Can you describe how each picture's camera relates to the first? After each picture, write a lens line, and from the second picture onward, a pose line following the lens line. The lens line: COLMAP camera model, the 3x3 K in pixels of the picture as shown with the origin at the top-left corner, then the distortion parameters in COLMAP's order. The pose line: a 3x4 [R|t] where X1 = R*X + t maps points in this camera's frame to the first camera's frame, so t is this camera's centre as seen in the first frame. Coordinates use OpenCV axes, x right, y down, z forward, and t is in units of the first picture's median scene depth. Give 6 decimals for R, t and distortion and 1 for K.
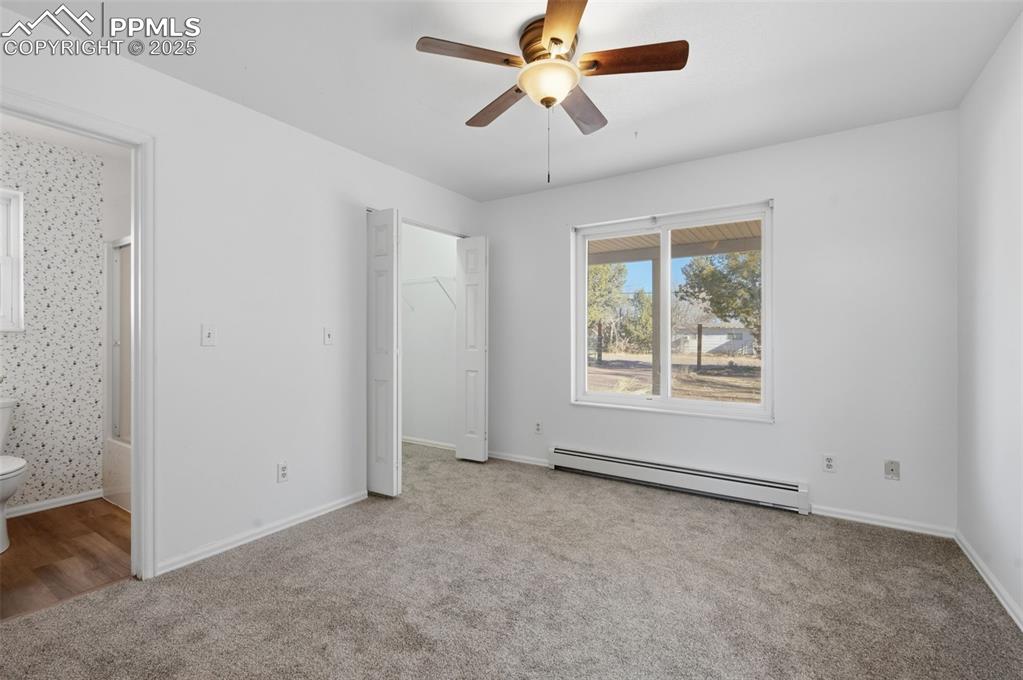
lens RADIAL K [[450.3, 0, 514.7], [0, 450.3, 339.8], [0, 0, 1]] dist [-0.005651, -0.000441]
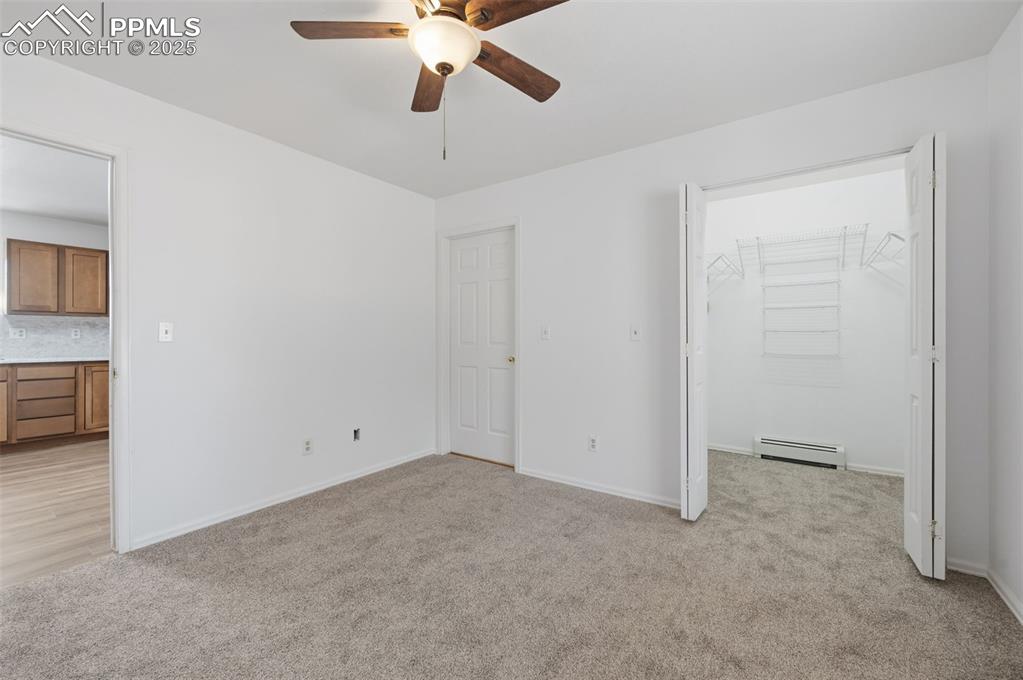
lens RADIAL K [[412.7, 0, 509.4], [0, 412.7, 335.0], [0, 0, 1]] dist [-0.001892, -0.000141]
pose [[-0.038139, -0.004459, -0.999262, 0.567078], [-0.007590, 0.999962, -0.004173, 0.002678], [0.999244, 0.007425, -0.038171, 0.737859]]
